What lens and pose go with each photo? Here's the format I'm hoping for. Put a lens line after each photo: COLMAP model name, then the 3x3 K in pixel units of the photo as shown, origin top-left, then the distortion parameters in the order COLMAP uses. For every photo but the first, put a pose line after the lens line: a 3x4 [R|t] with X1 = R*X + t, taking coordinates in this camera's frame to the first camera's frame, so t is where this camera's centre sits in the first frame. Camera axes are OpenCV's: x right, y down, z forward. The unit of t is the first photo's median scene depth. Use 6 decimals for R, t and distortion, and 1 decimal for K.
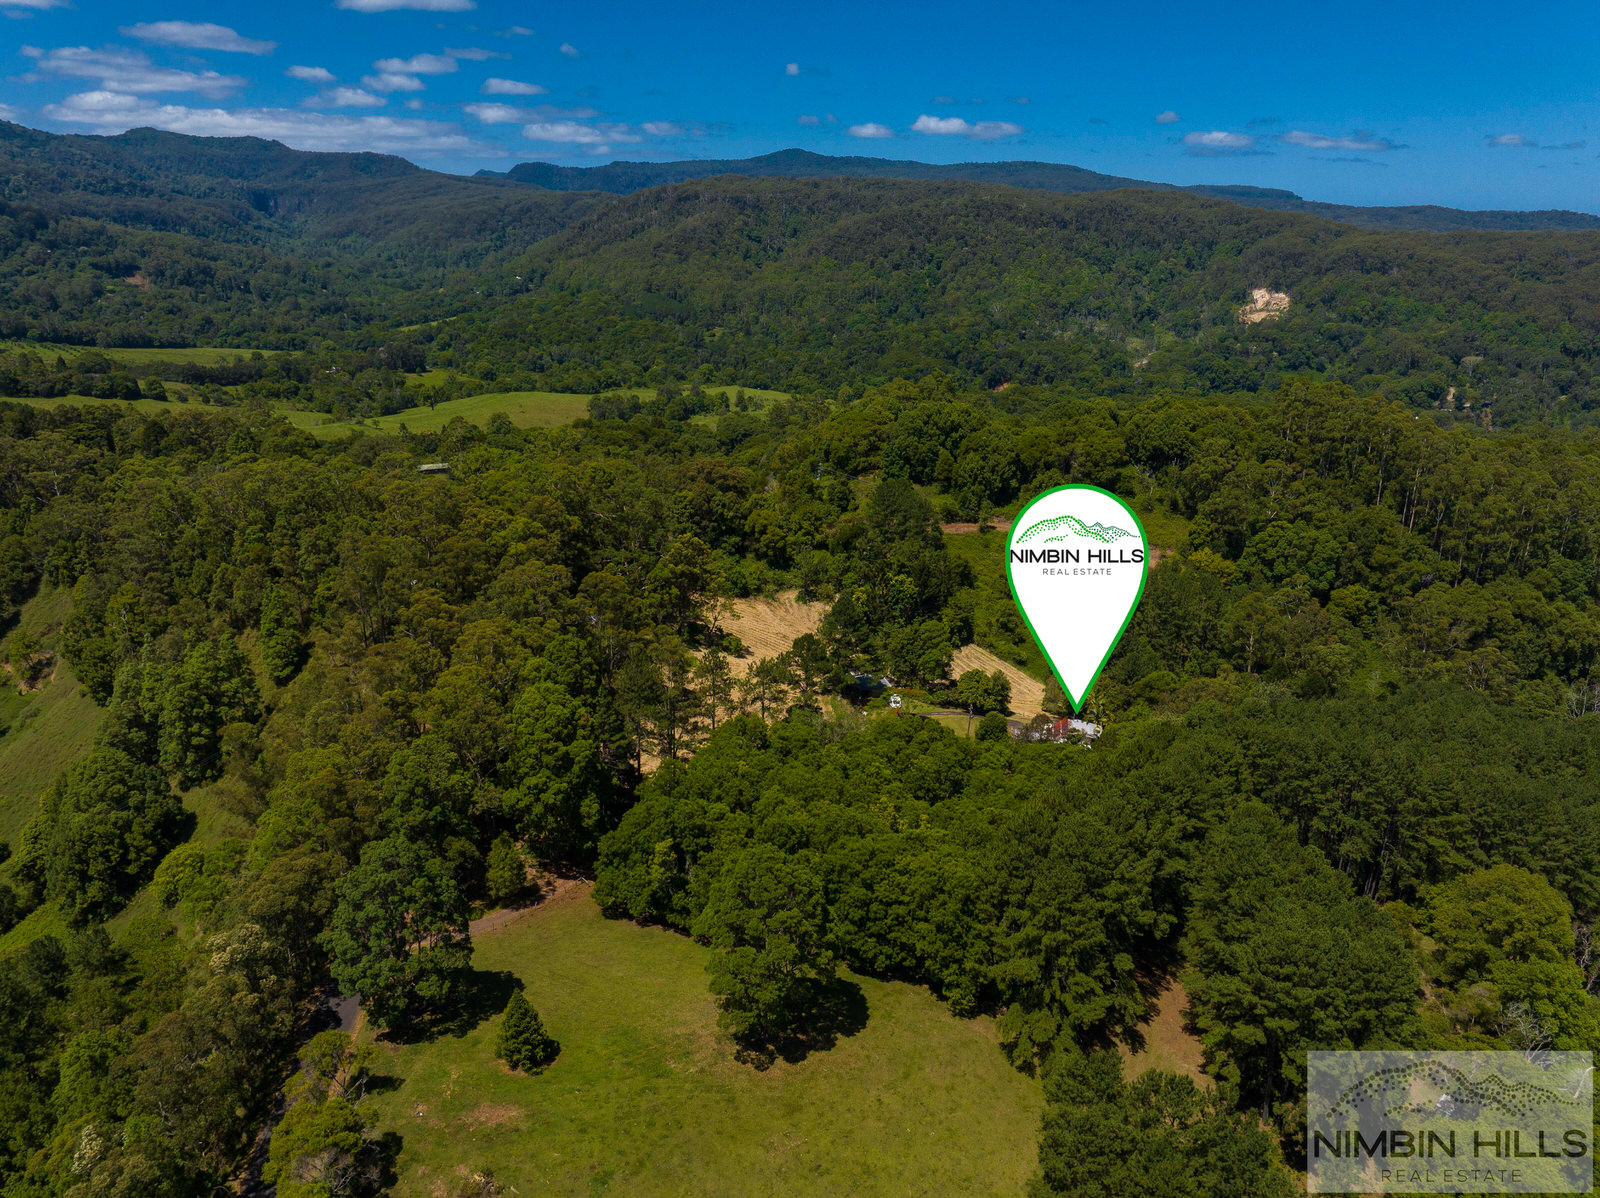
lens RADIAL K [[1123.8, 0, 800.0], [0, 1123.8, 599.0], [0, 0, 1]] dist [-0.044948, 0.006891]
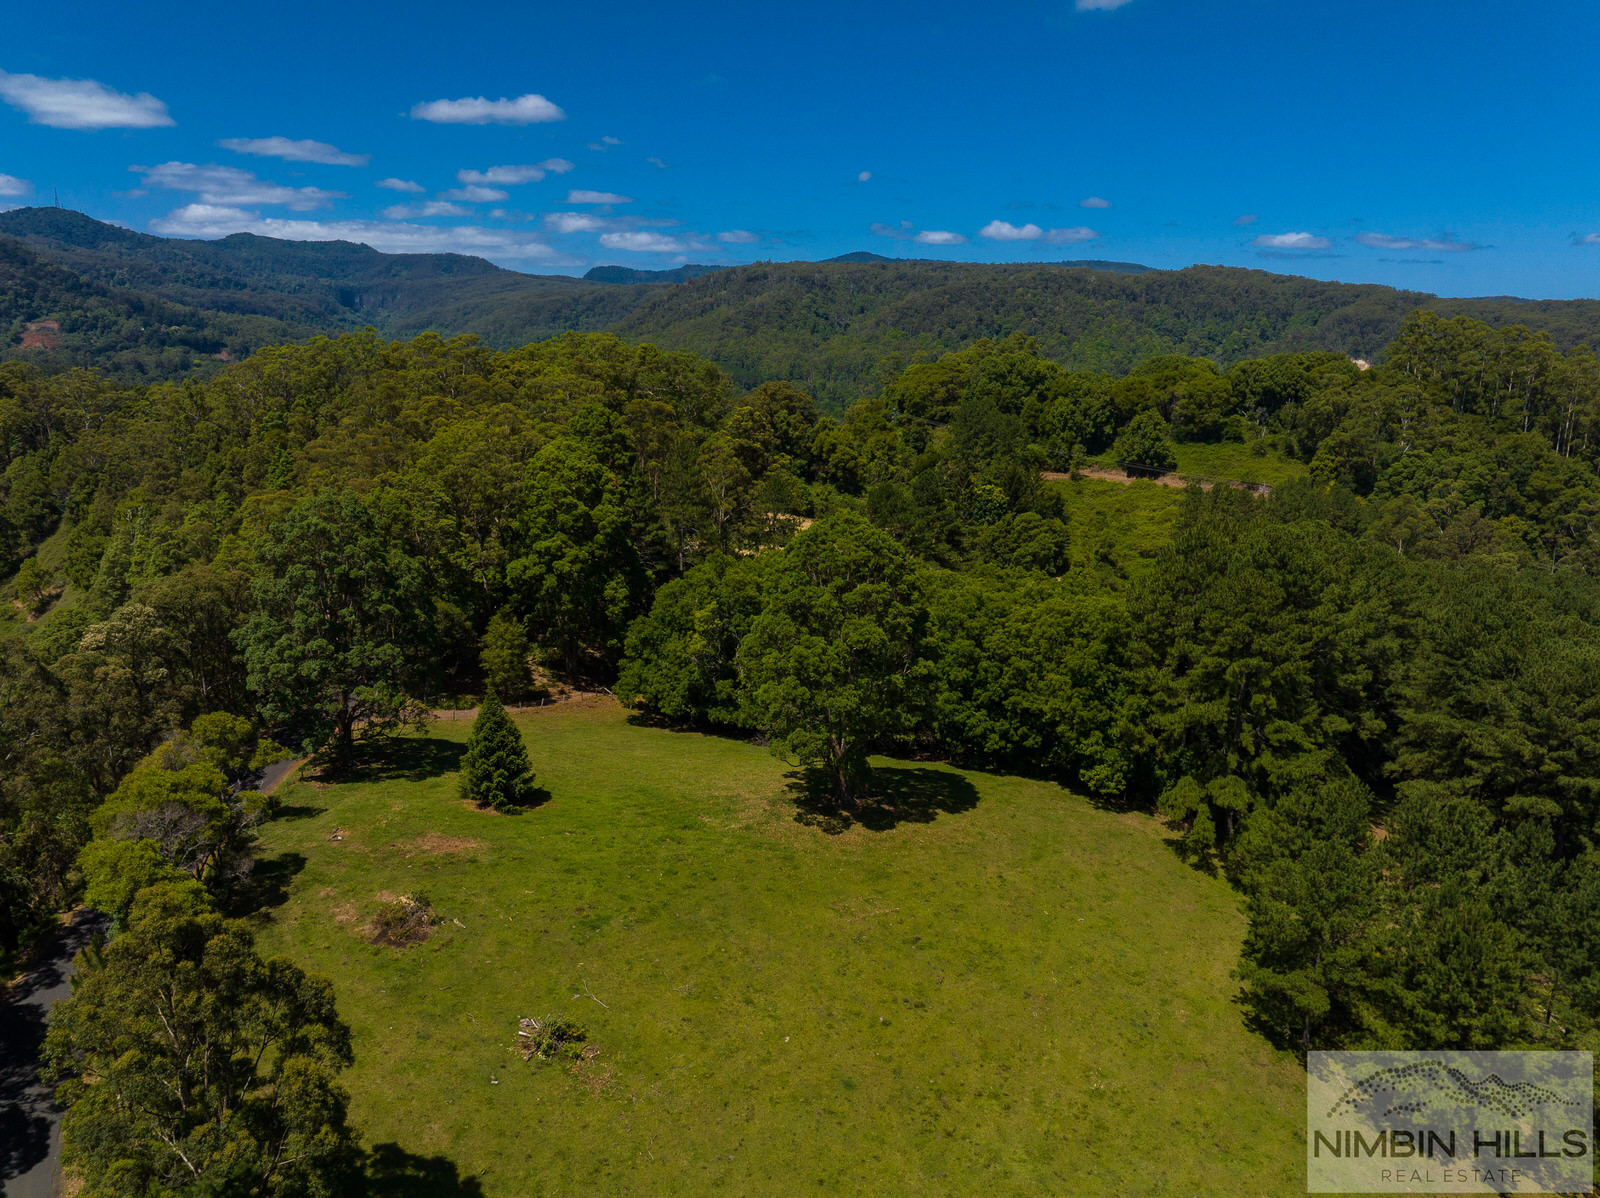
lens RADIAL K [[1123.8, 0, 800.0], [0, 1123.8, 599.0], [0, 0, 1]] dist [-0.044948, 0.006891]
pose [[0.998352, 0.008835, -0.056706, -0.012072], [-0.013886, 0.995908, -0.089296, 0.258682], [0.055685, 0.089936, 0.994390, 0.215231]]
